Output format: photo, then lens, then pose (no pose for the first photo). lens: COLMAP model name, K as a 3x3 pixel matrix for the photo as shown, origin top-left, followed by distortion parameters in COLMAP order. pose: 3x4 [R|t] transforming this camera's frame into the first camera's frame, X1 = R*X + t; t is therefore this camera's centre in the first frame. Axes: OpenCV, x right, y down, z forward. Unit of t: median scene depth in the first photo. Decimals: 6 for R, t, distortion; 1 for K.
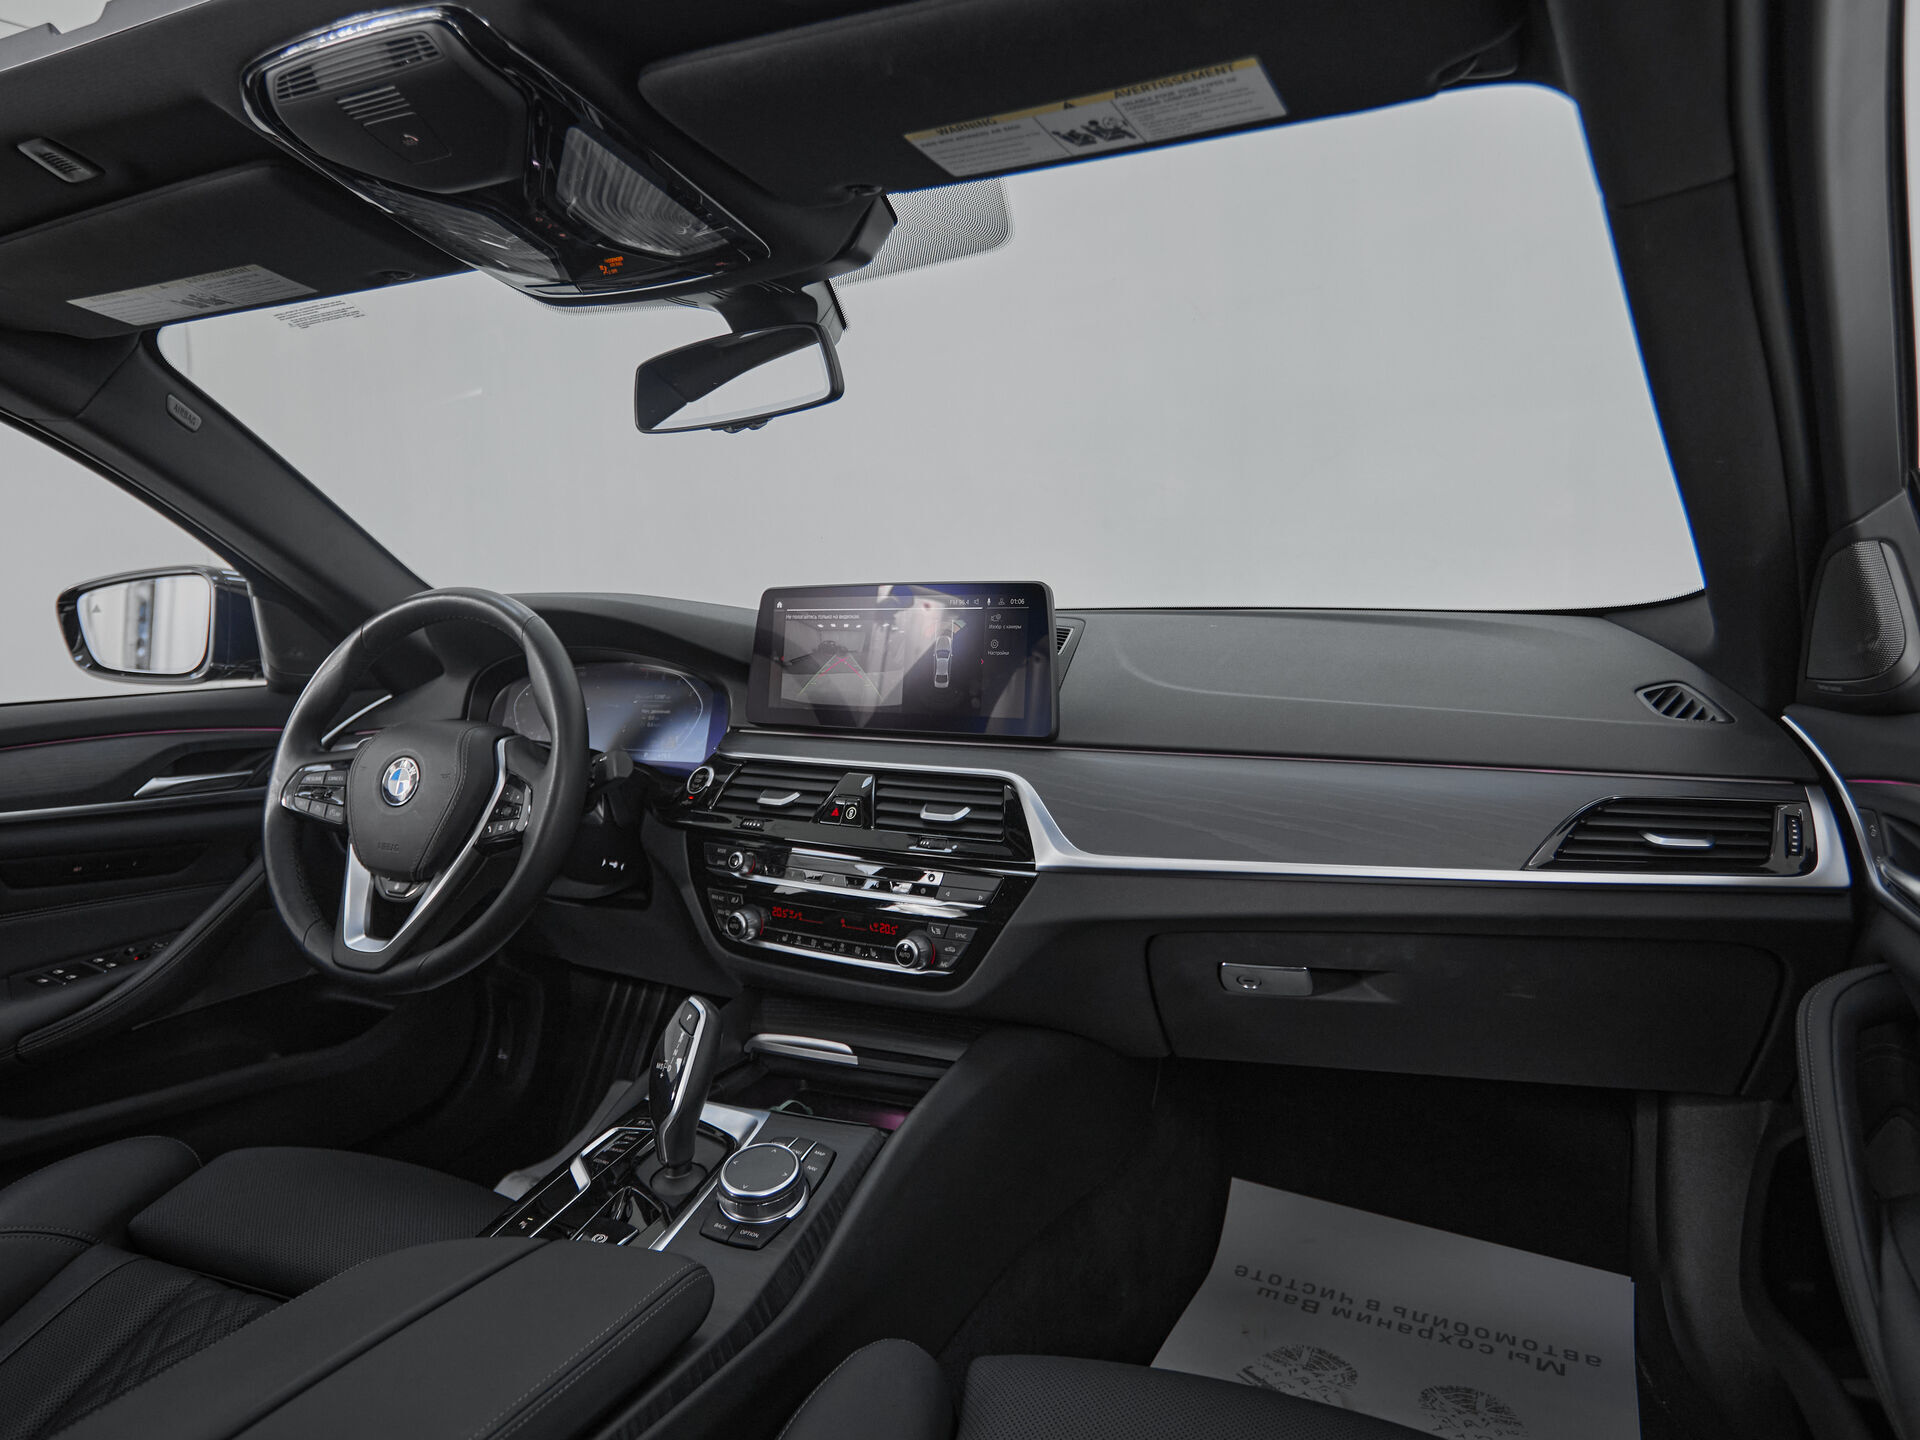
lens RADIAL K [[1110.6, 0, 960.3], [0, 1110.6, 654.9], [0, 0, 1]] dist [-0.003344, -0.001117]
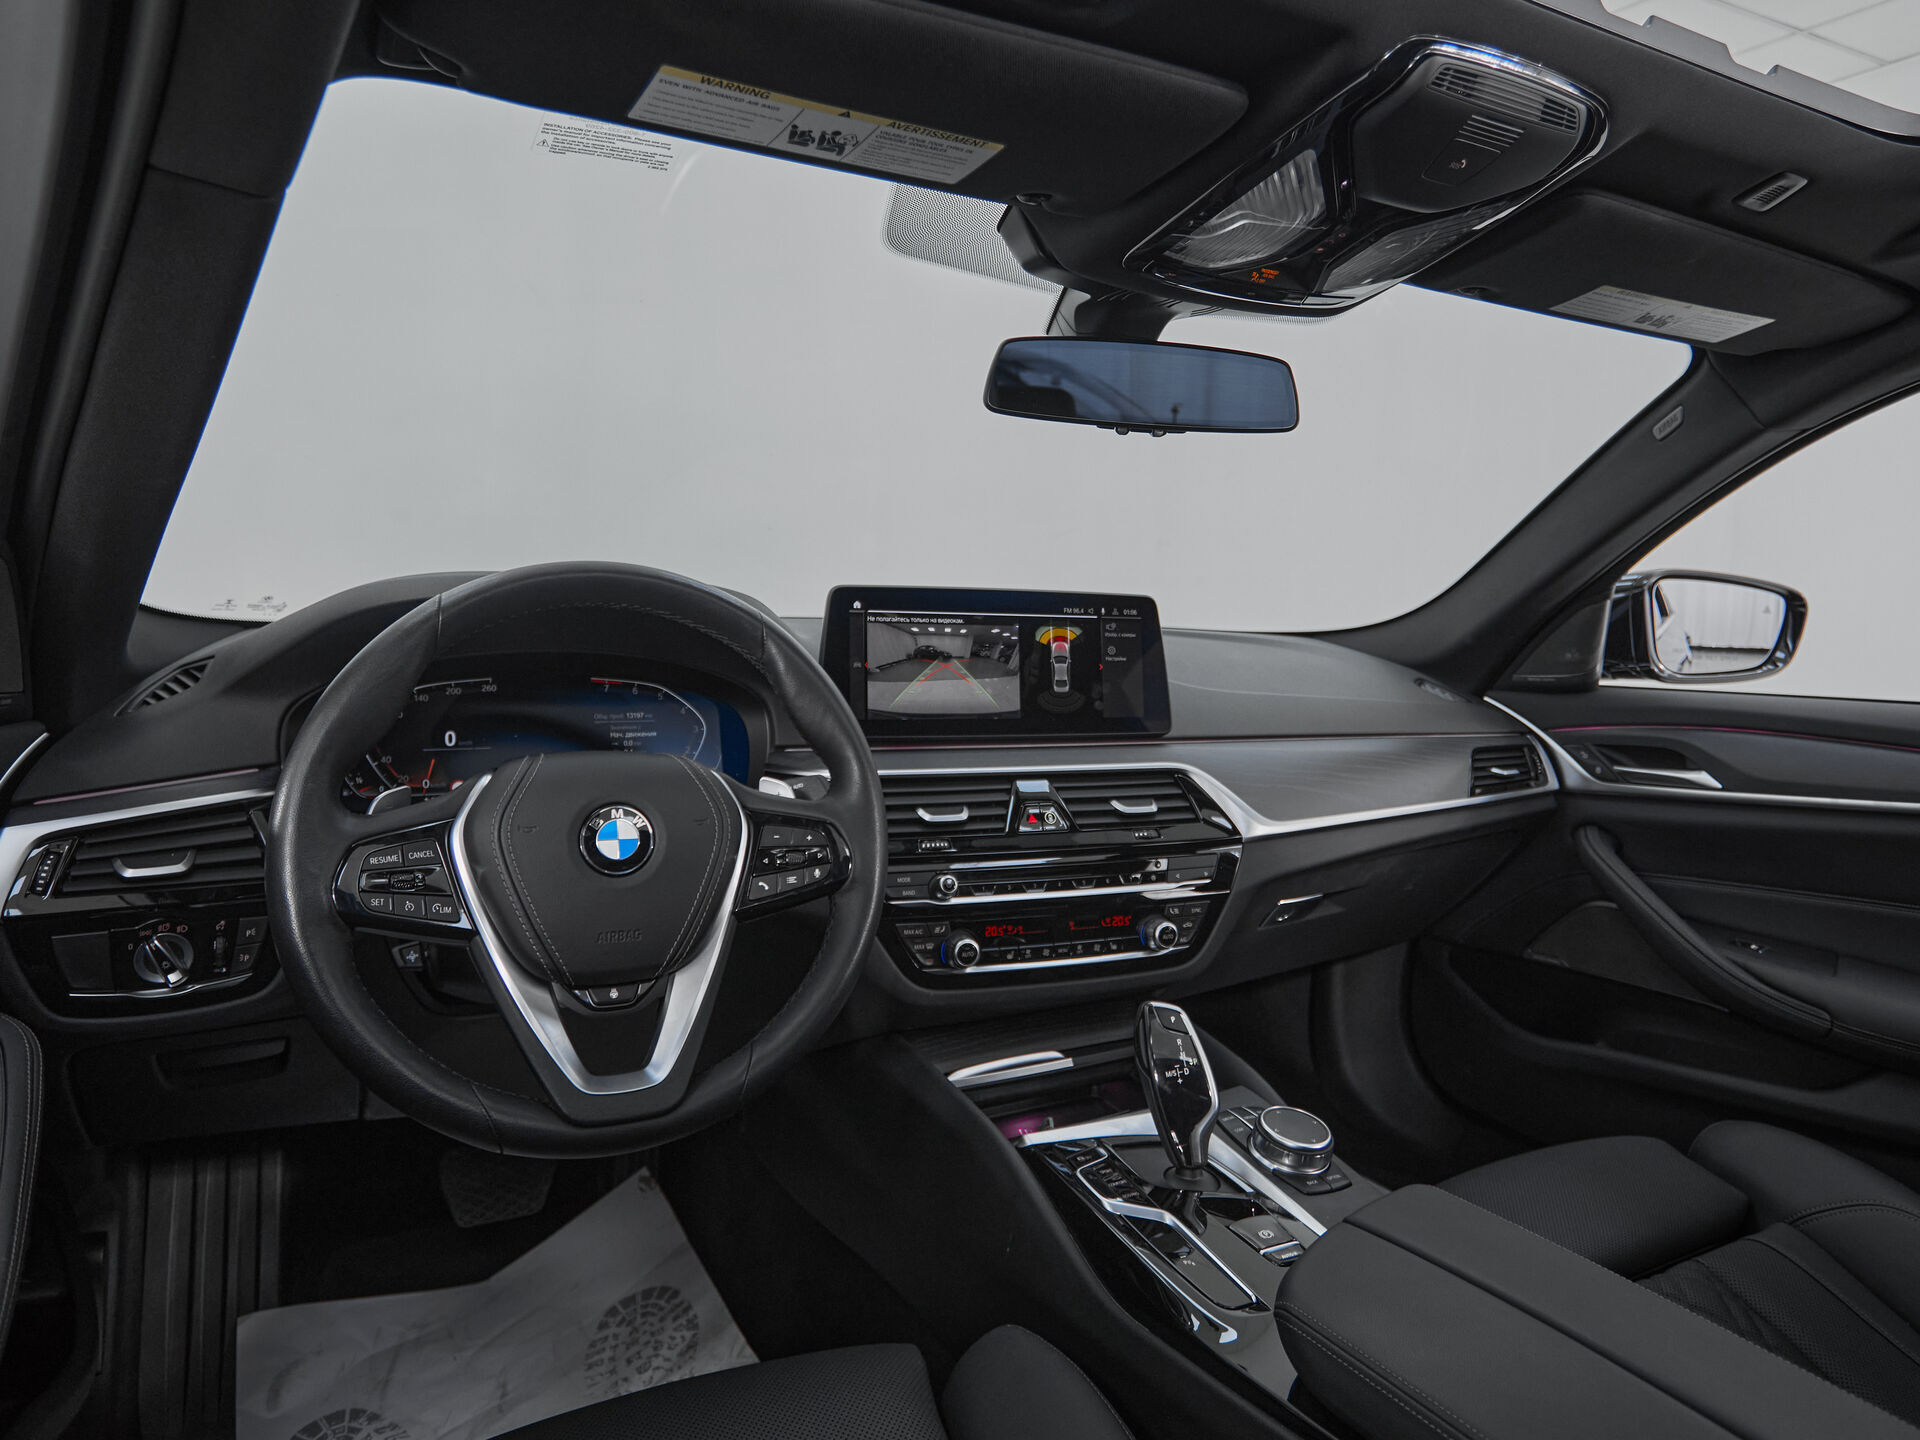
lens RADIAL K [[1184.3, 0, 962.7], [0, 1184.3, 649.5], [0, 0, 1]] dist [-0.003431, -0.003326]
pose [[0.639299, 0.013075, 0.768847, -0.962218], [0.005150, 0.999760, -0.021284, 0.013361], [-0.768941, 0.017567, 0.639079, 0.373905]]
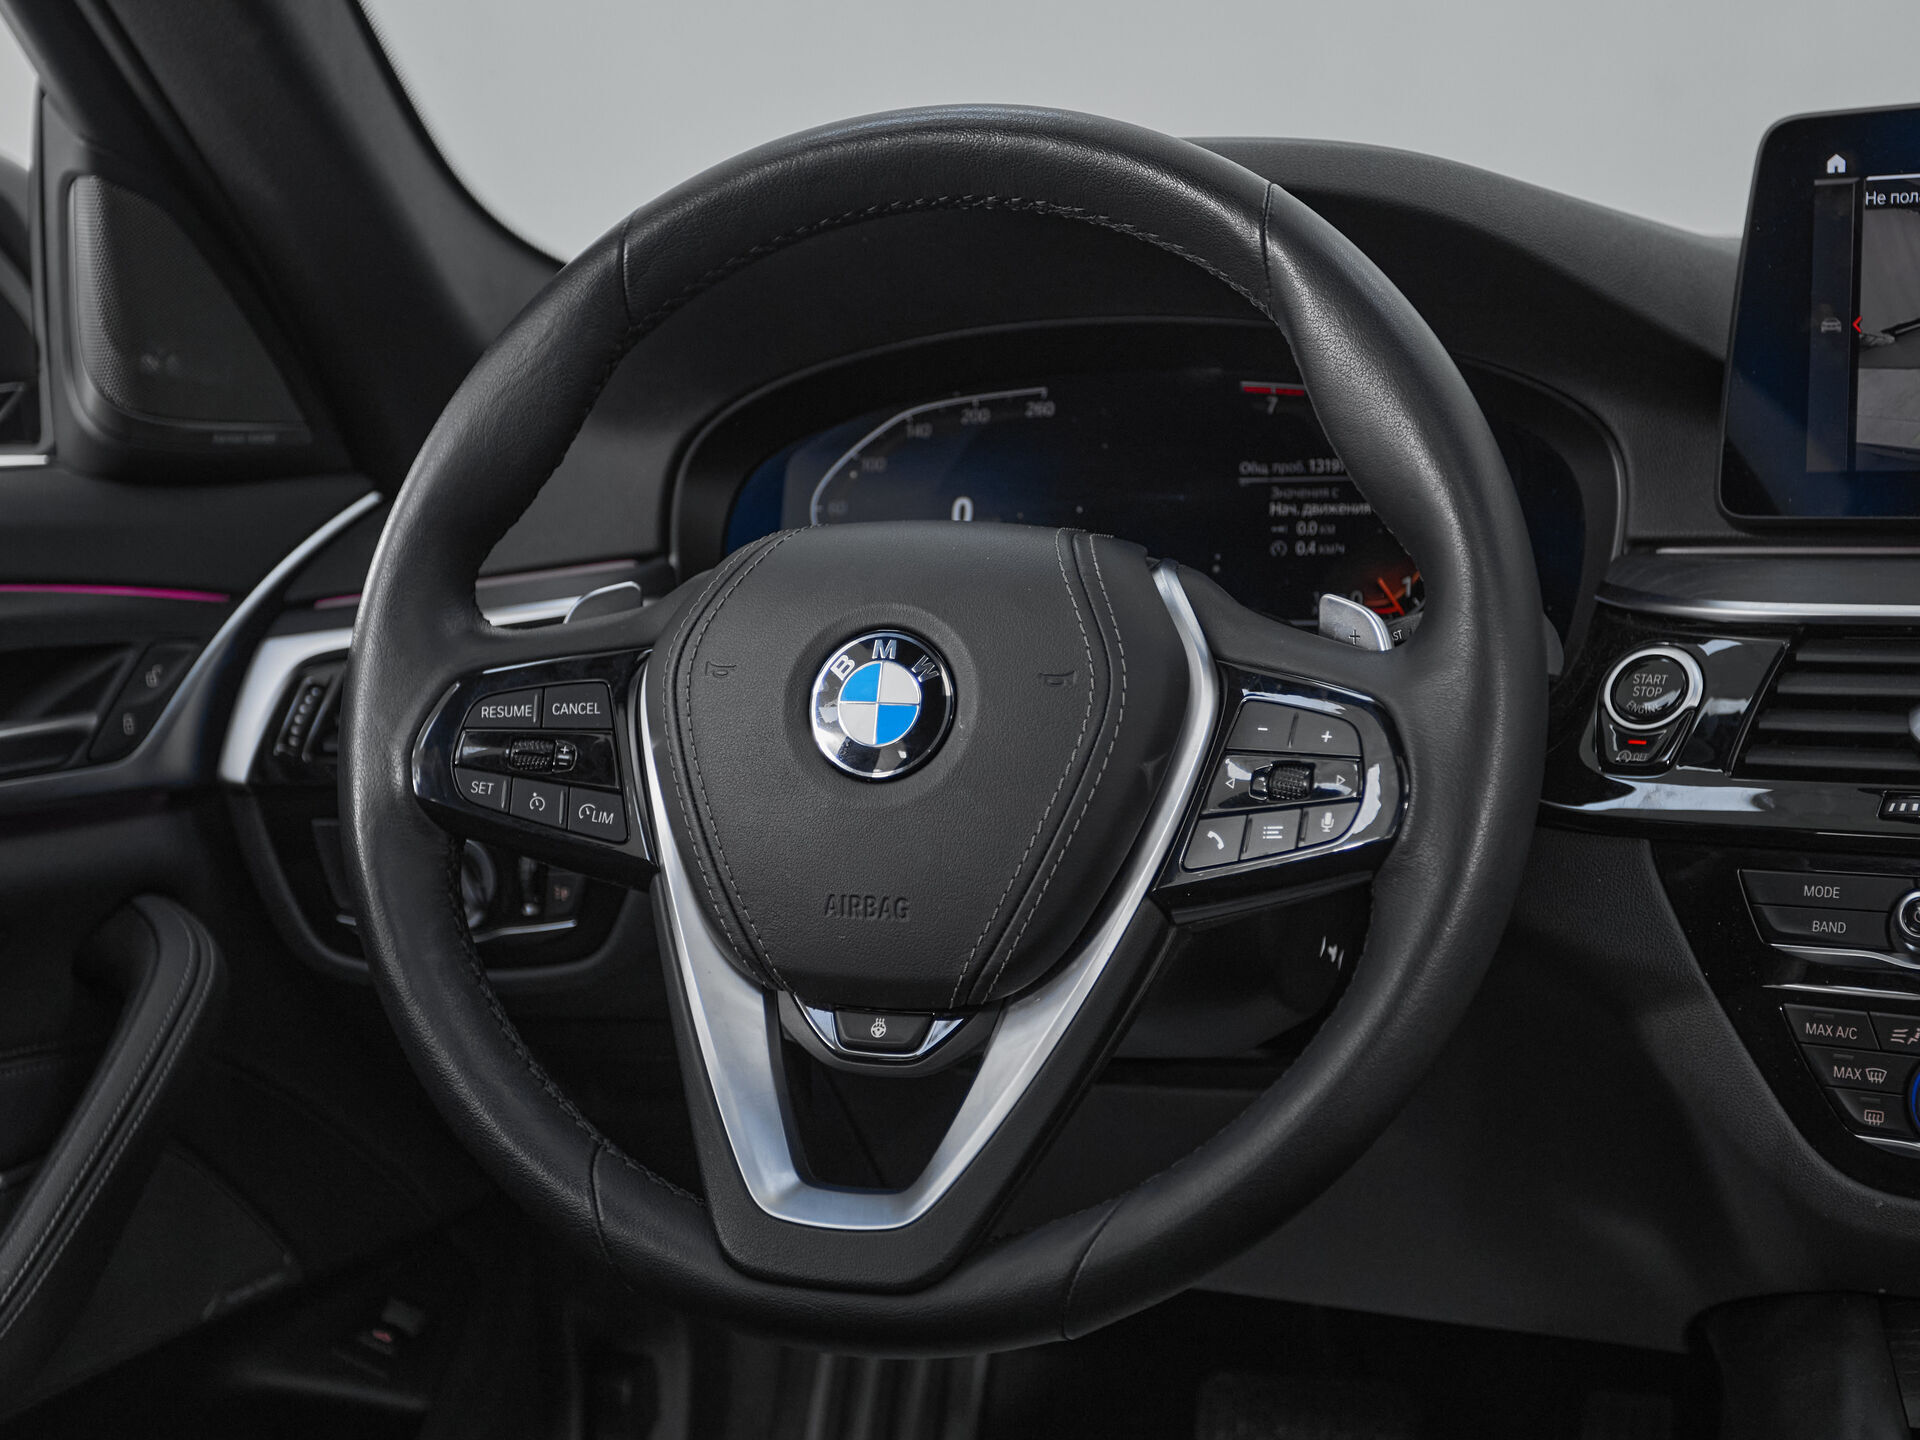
lens RADIAL K [[2736.8, 0, 1043.4], [0, 2736.8, 655.5], [0, 0, 1]] dist [0.026506, 0.014712]
pose [[0.997058, -0.022869, 0.073165, -0.530823], [0.018379, 0.997941, 0.061457, 0.053987], [-0.074420, -0.059931, 0.995425, 0.215885]]
